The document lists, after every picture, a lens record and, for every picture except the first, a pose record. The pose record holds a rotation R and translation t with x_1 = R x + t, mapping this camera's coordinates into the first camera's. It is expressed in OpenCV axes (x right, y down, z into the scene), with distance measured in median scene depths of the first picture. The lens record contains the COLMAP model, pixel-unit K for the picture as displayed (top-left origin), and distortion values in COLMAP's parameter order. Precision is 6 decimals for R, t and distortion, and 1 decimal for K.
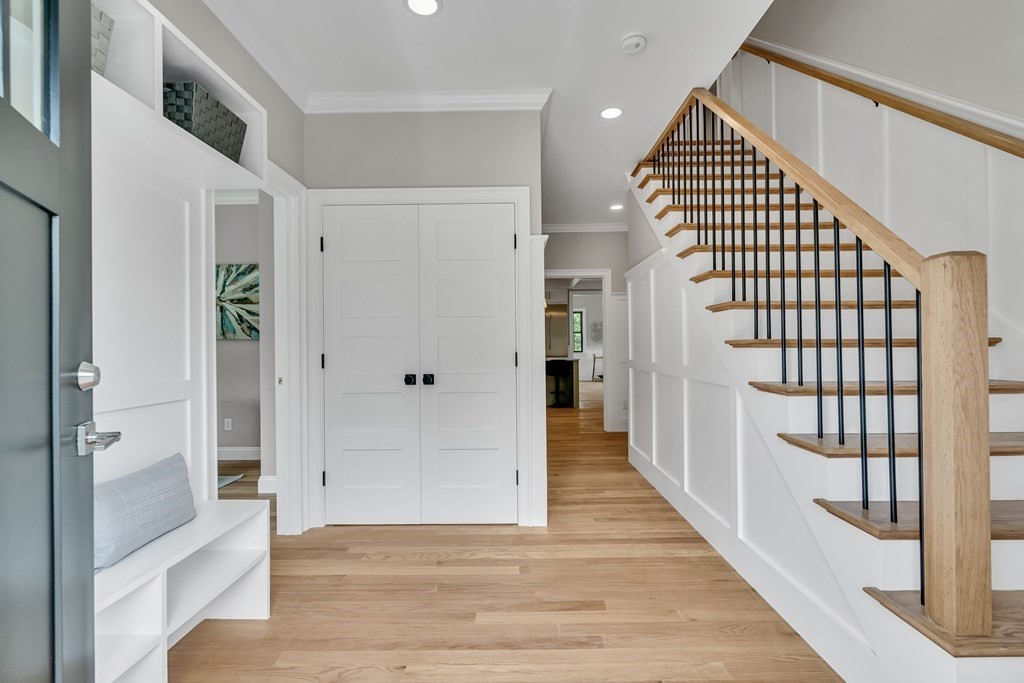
lens RADIAL K [[471.7, 0, 518.7], [0, 471.7, 343.8], [0, 0, 1]] dist [-0.009178, 0.001355]
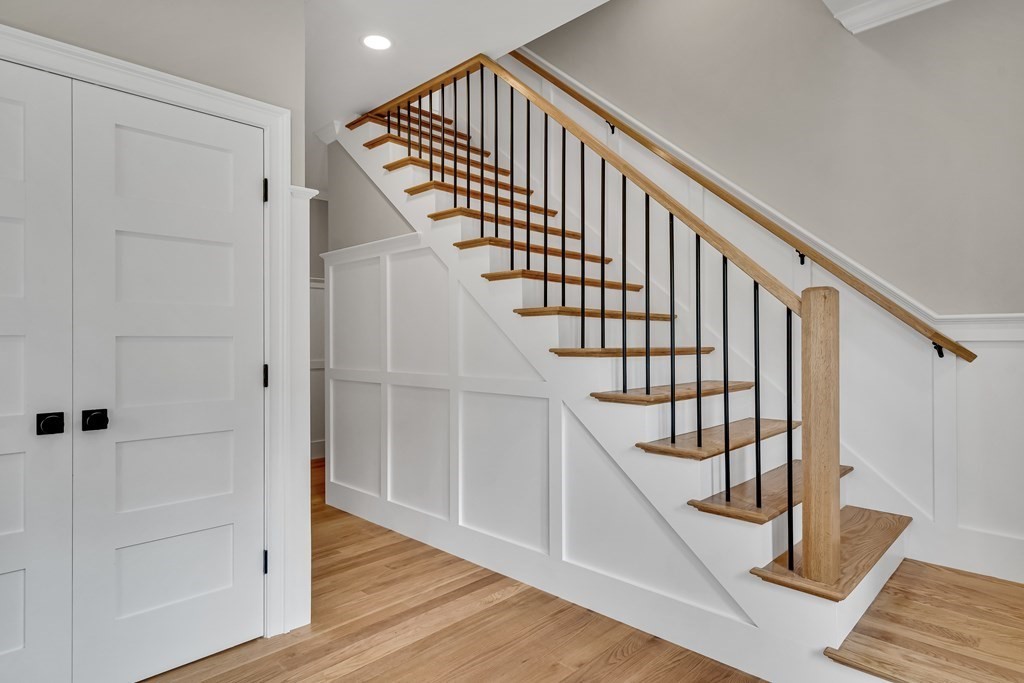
lens RADIAL K [[573.5, 0, 516.5], [0, 573.5, 339.2], [0, 0, 1]] dist [0.005390, 0.003062]
pose [[0.686946, 0.012035, 0.726609, -0.369567], [-0.009171, 0.999927, -0.007891, -0.014500], [-0.726651, -0.001243, 0.687006, 0.246462]]
